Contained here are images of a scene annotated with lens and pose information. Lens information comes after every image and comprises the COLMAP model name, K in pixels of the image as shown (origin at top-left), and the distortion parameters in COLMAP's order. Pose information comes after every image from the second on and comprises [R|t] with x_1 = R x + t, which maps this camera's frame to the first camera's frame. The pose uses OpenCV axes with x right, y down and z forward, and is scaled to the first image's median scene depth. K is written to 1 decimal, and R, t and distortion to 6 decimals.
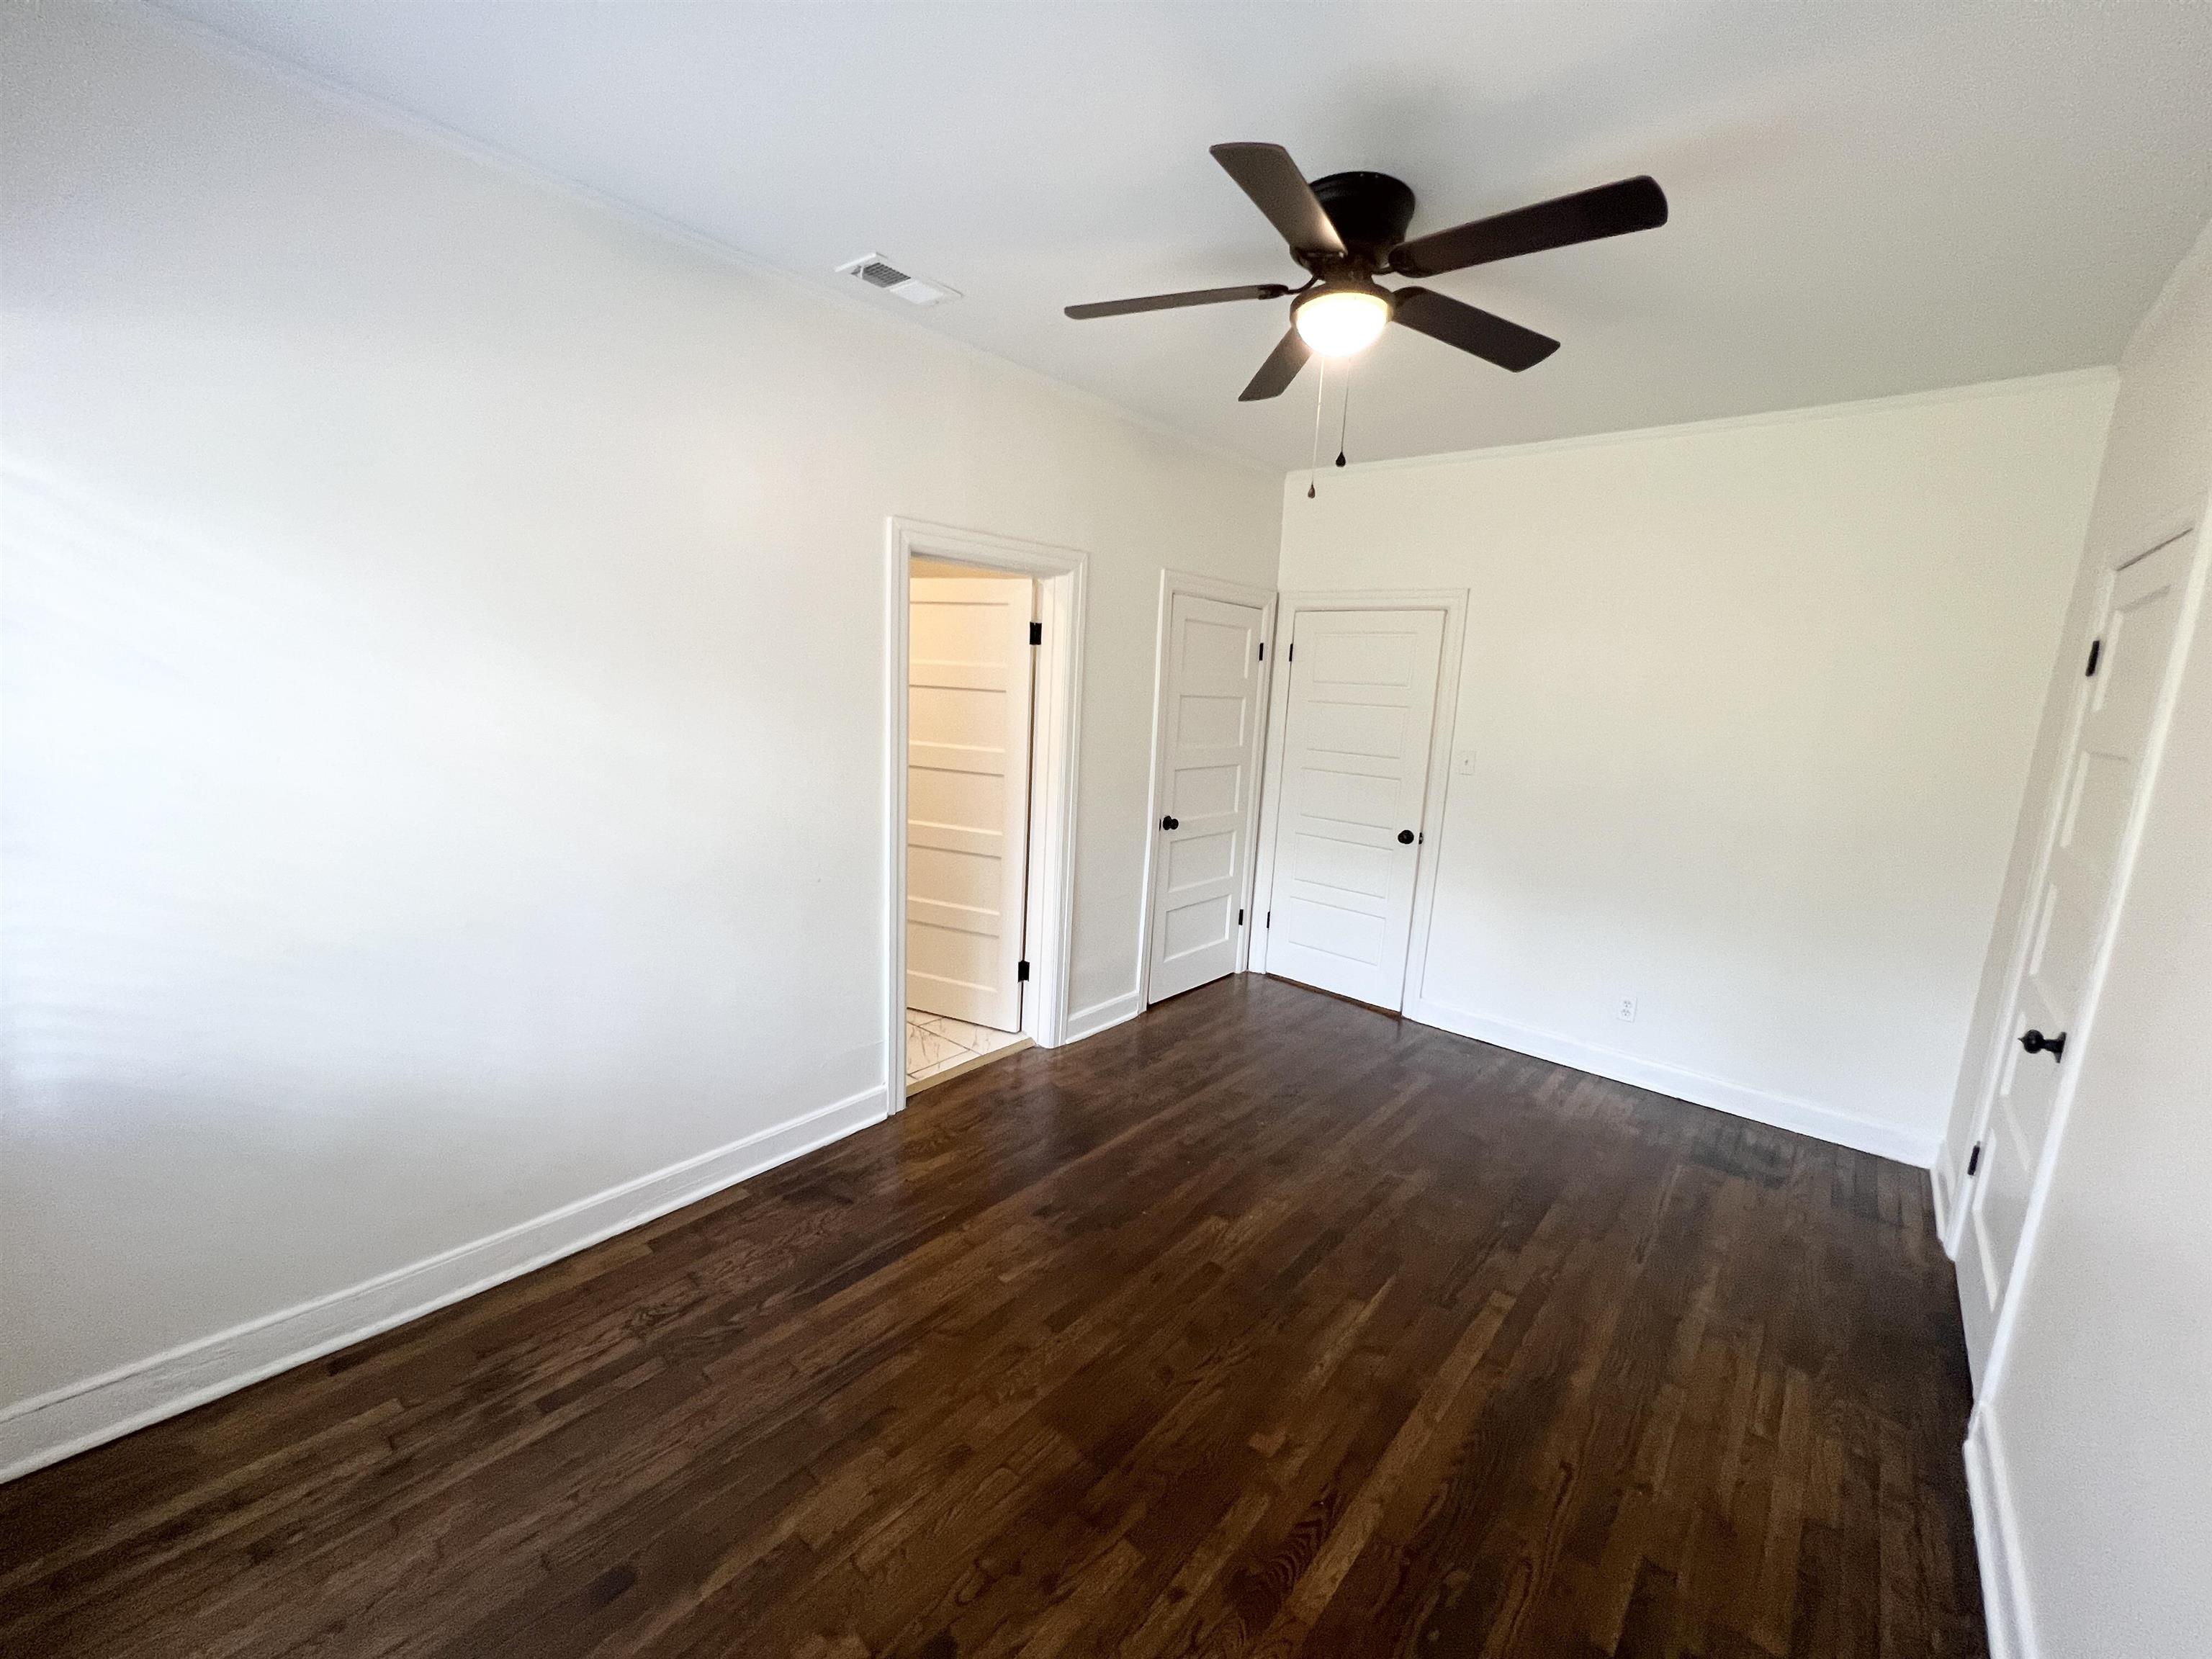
lens RADIAL K [[880.1, 0, 1103.0], [0, 880.1, 827.8], [0, 0, 1]] dist [-0.001019, 0.000016]
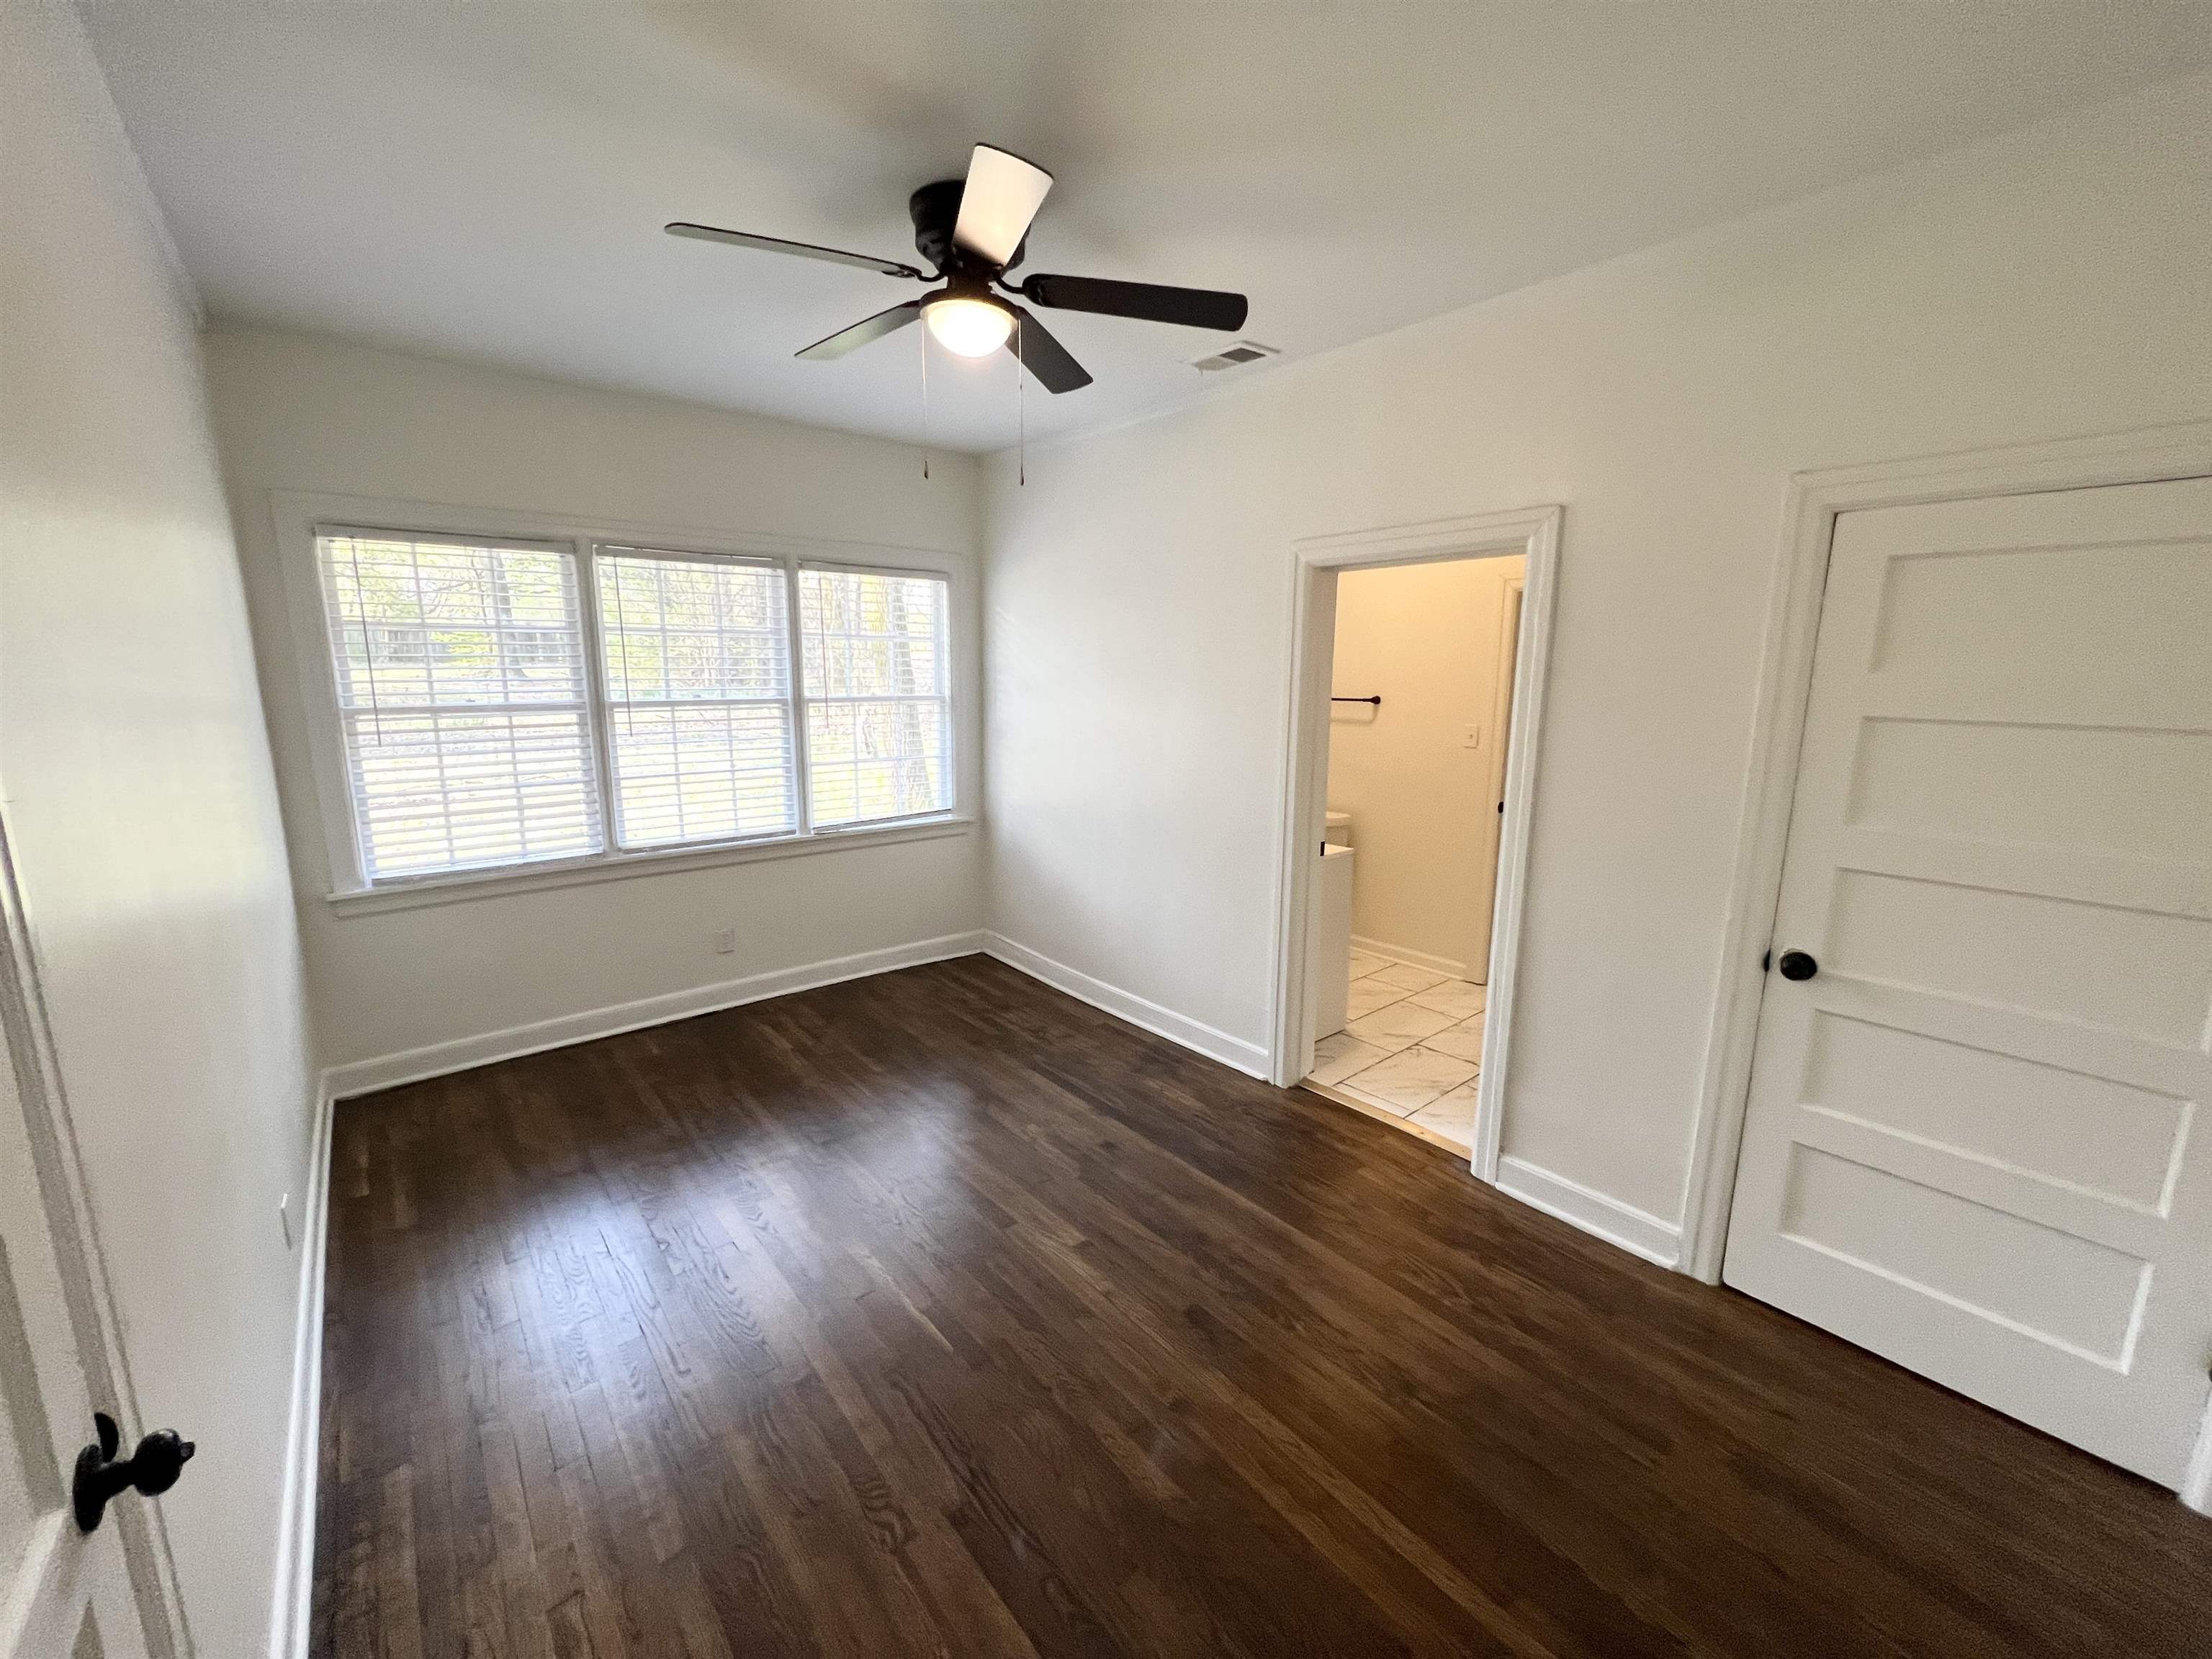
lens RADIAL K [[880.1, 0, 1103.0], [0, 880.1, 827.8], [0, 0, 1]] dist [-0.001019, 0.000016]
pose [[-0.156540, 0.132770, -0.978707, 0.996566], [-0.180608, 0.970367, 0.160526, -0.147200], [0.971018, 0.201891, -0.127922, 1.050530]]
